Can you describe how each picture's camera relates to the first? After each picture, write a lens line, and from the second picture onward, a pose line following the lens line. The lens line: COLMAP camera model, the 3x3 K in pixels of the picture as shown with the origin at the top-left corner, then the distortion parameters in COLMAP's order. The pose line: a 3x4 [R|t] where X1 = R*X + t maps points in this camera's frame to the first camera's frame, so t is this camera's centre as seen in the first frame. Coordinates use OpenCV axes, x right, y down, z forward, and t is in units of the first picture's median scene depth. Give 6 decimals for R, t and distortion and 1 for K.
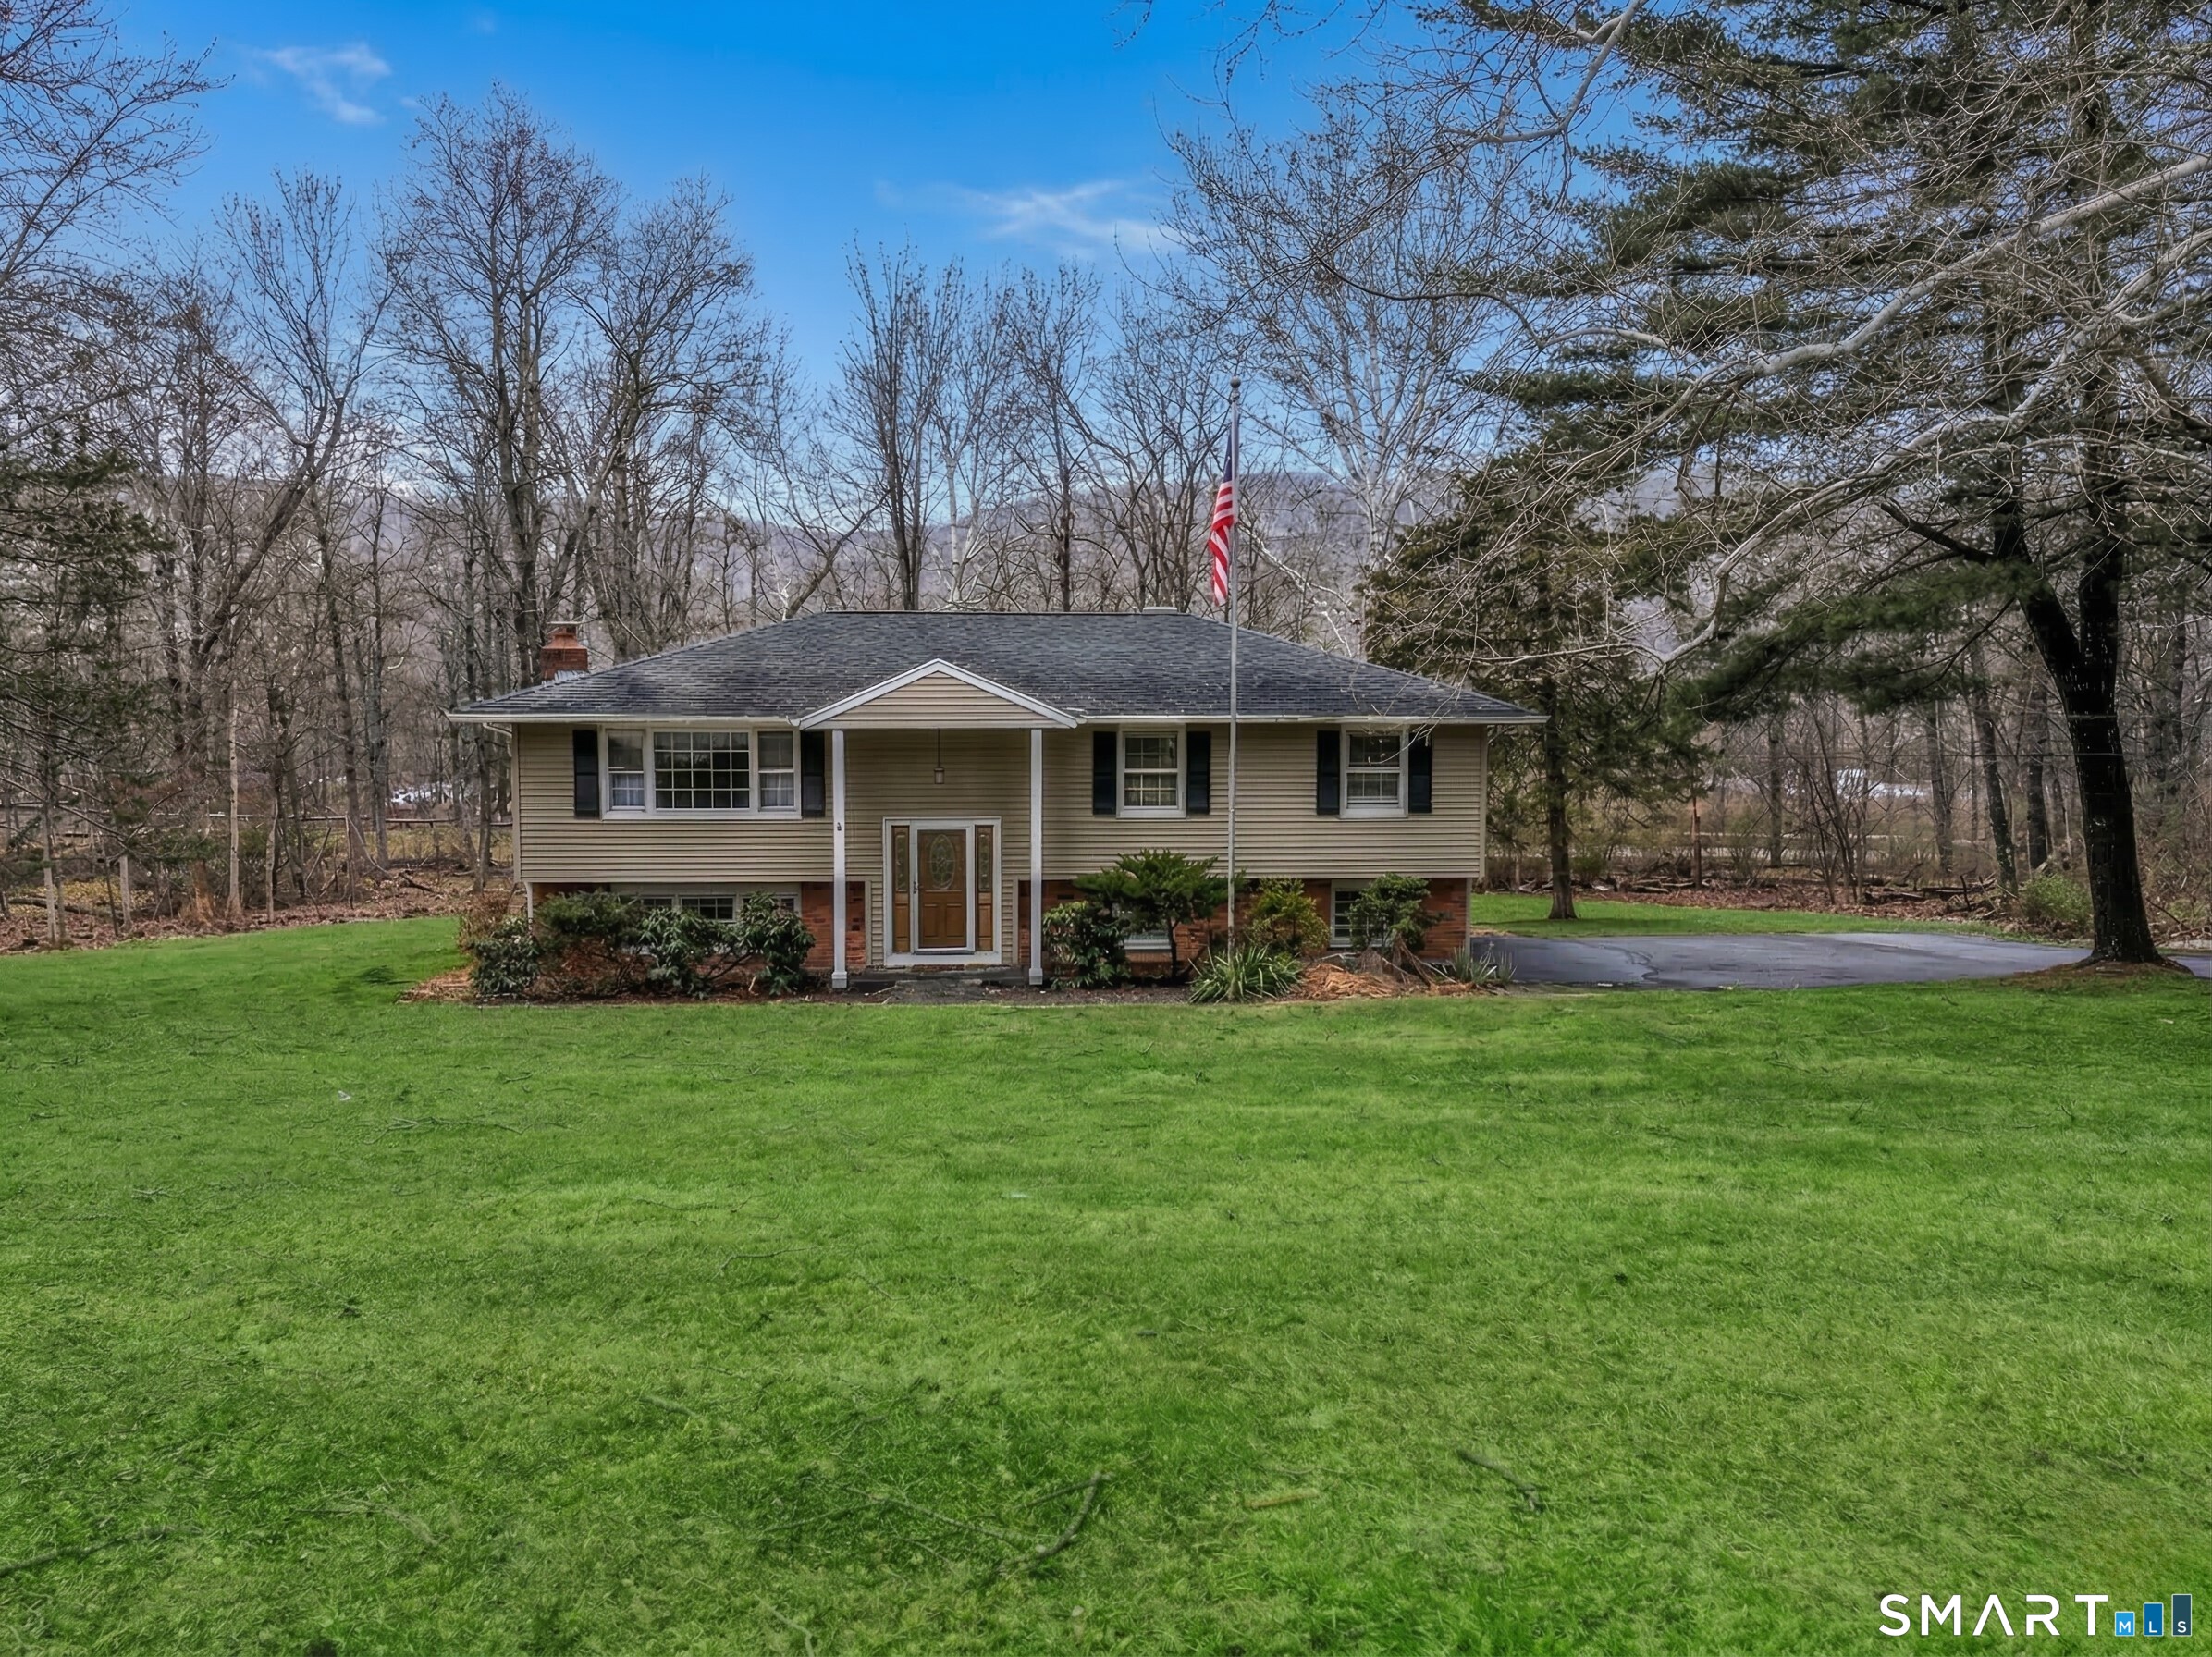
lens RADIAL K [[1502.5, 0, 1106.0], [0, 1502.5, 828.5], [0, 0, 1]] dist [0.003854, 0.001493]
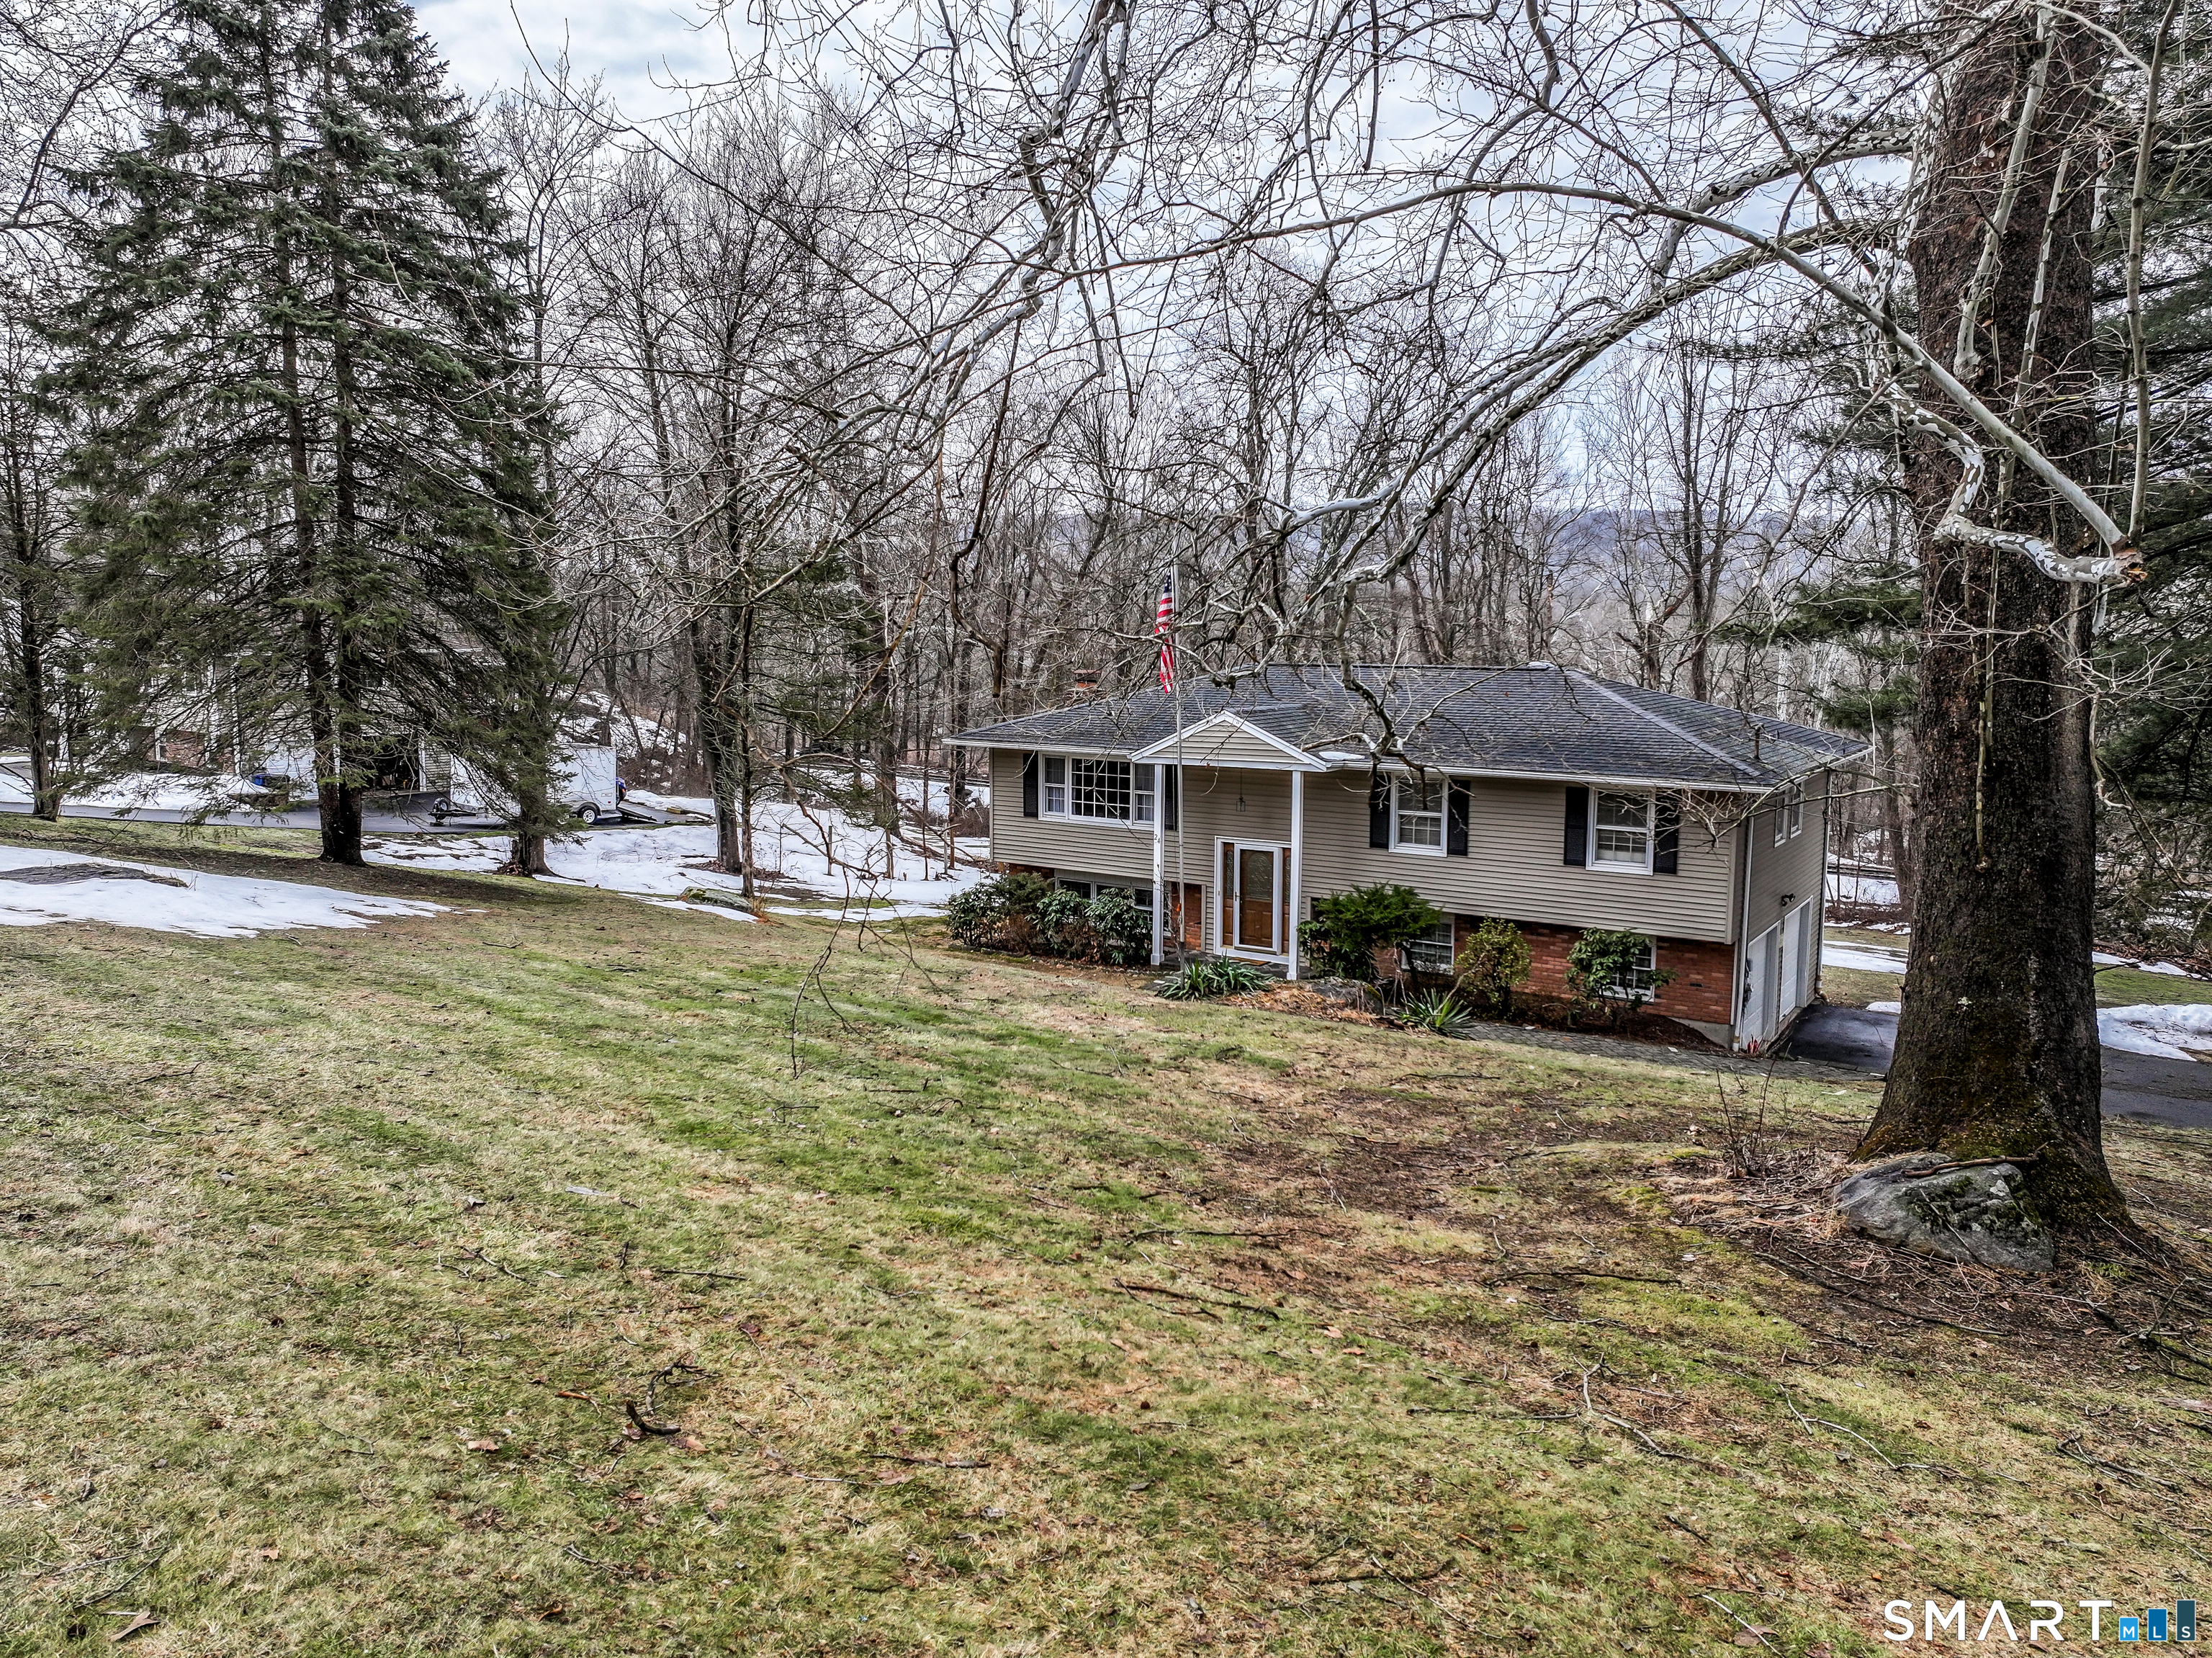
lens RADIAL K [[1502.8, 0, 1106.0], [0, 1502.8, 829.0], [0, 0, 1]] dist [0.003854, 0.001493]
pose [[0.793372, 0.076467, -0.603916, 0.540945], [-0.097162, 0.995267, -0.001623, -0.001616], [0.600933, 0.059965, 0.797047, -0.063671]]
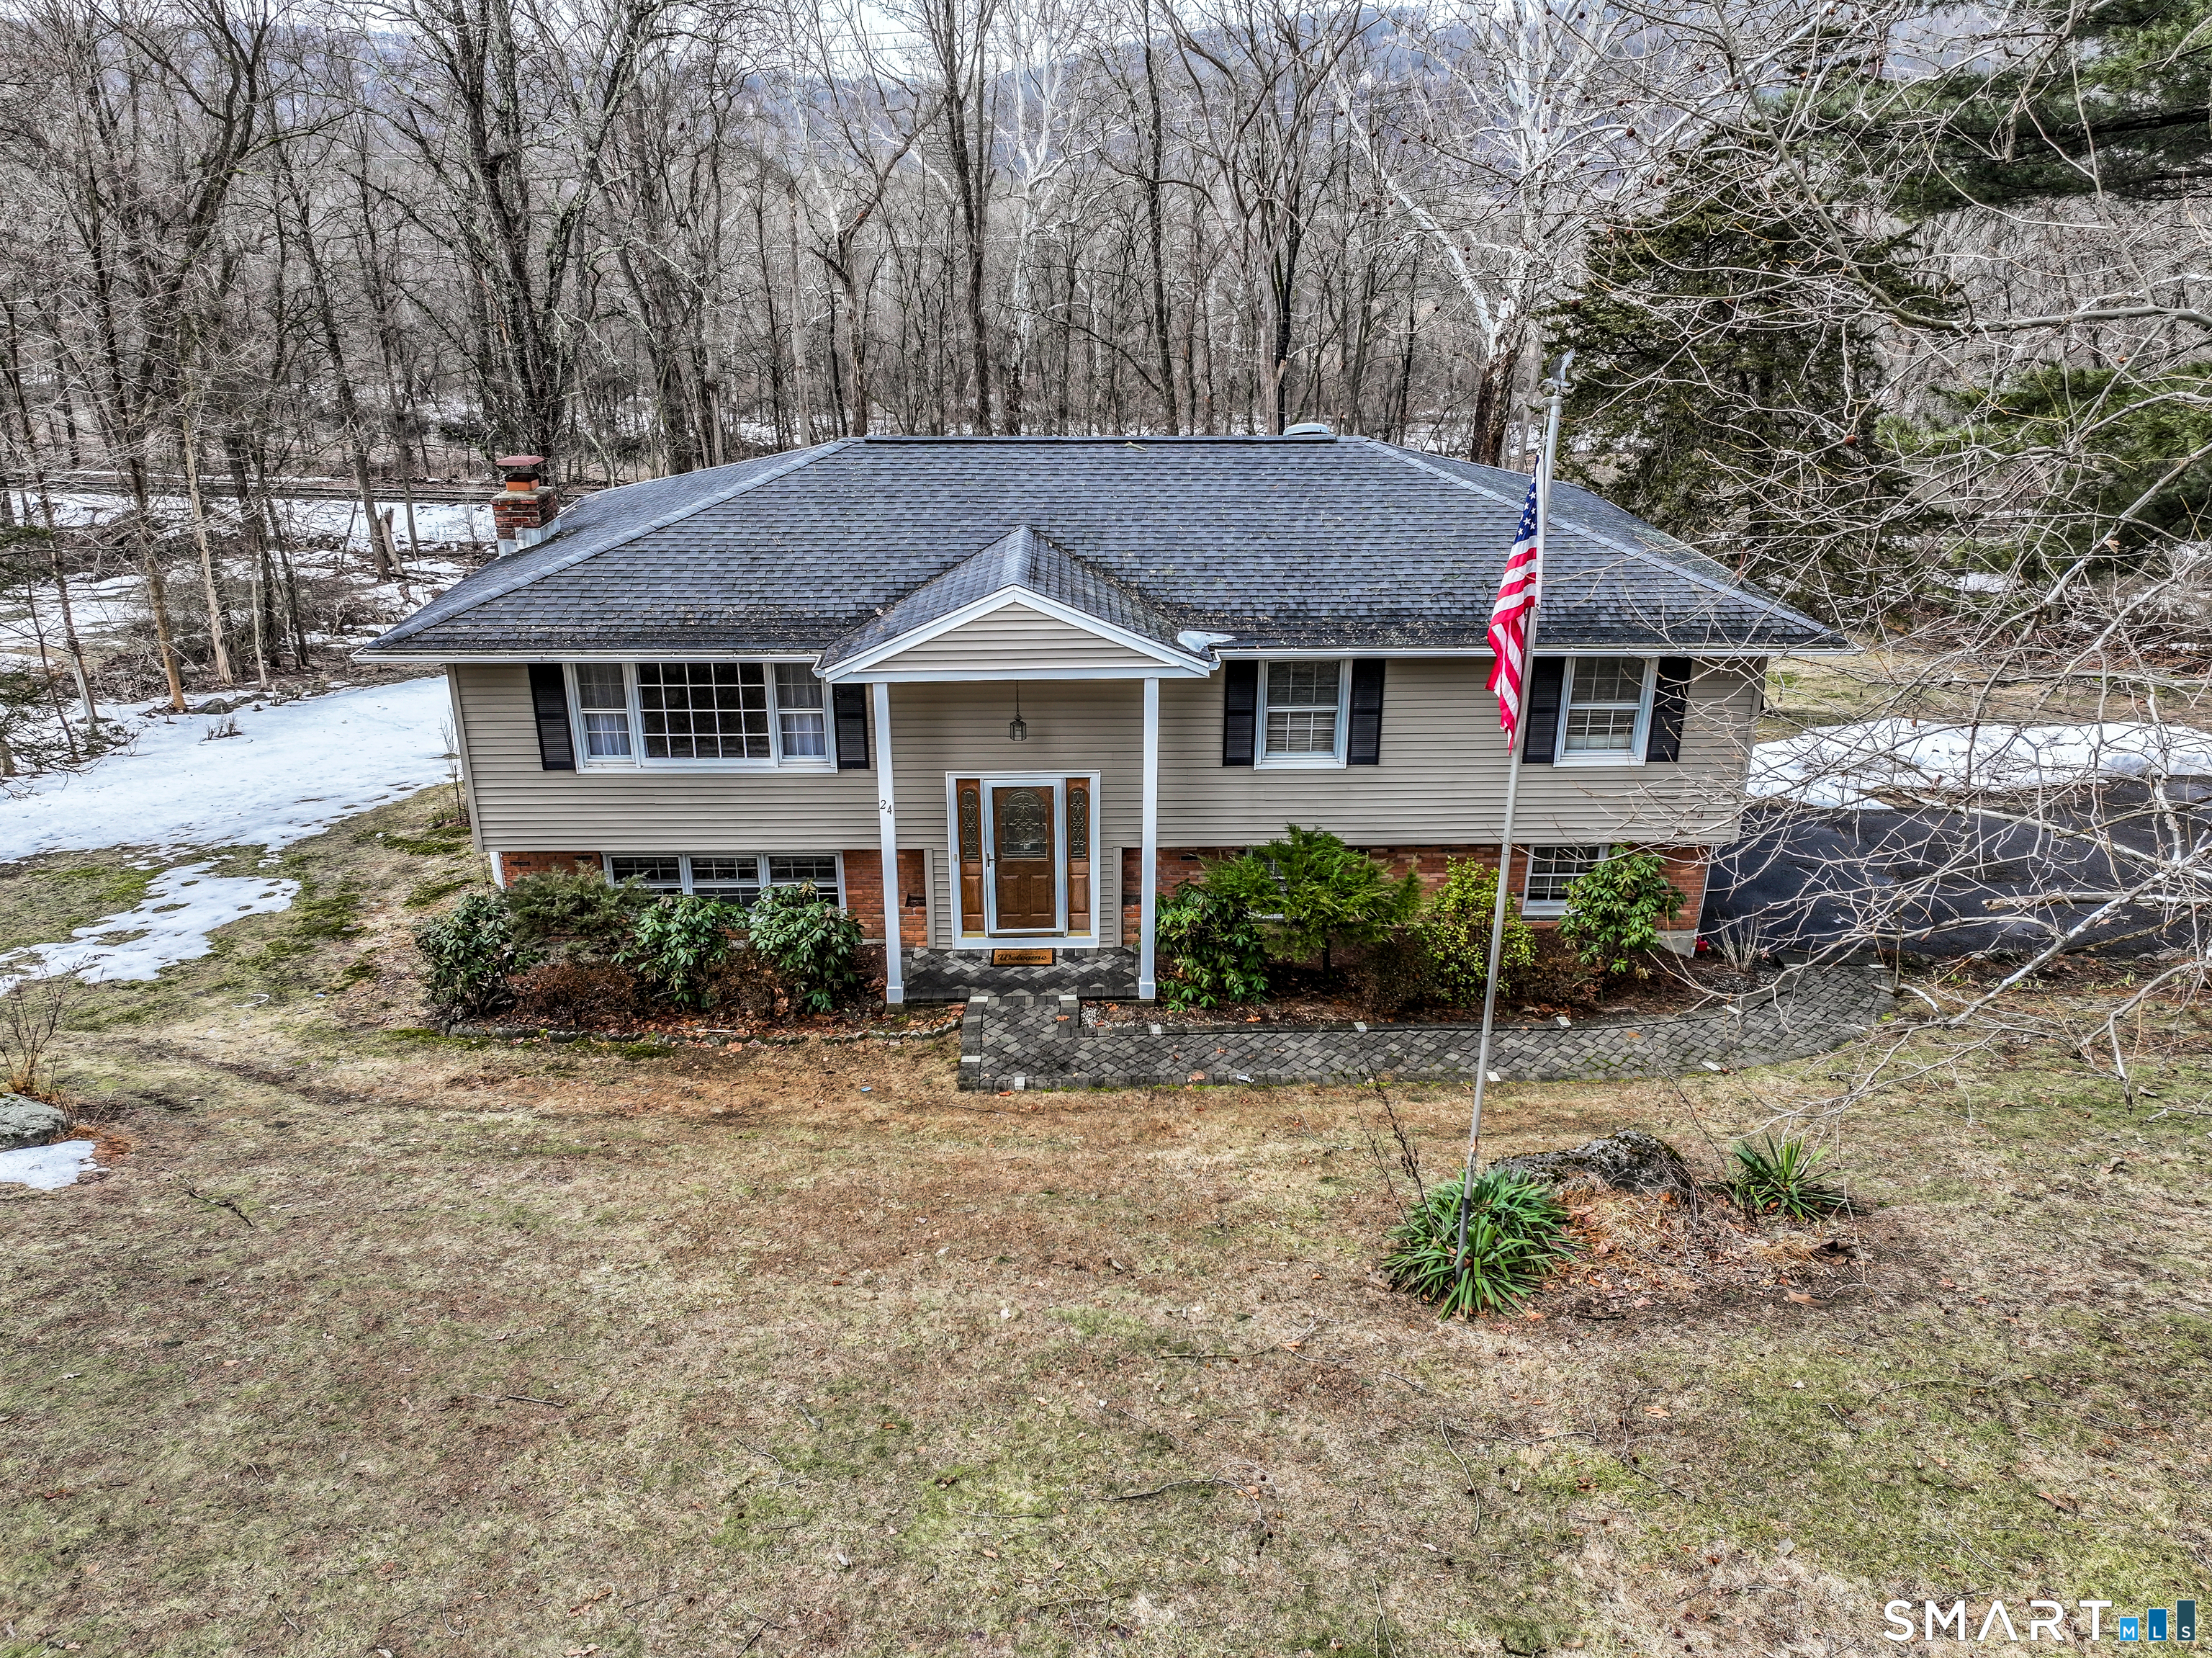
lens RADIAL K [[1502.8, 0, 1106.0], [0, 1502.8, 829.0], [0, 0, 1]] dist [0.003854, 0.001493]
pose [[0.998848, 0.015469, -0.045425, -0.032609], [-0.003249, 0.966246, 0.257601, -0.173189], [0.047877, -0.257156, 0.965183, 0.266762]]
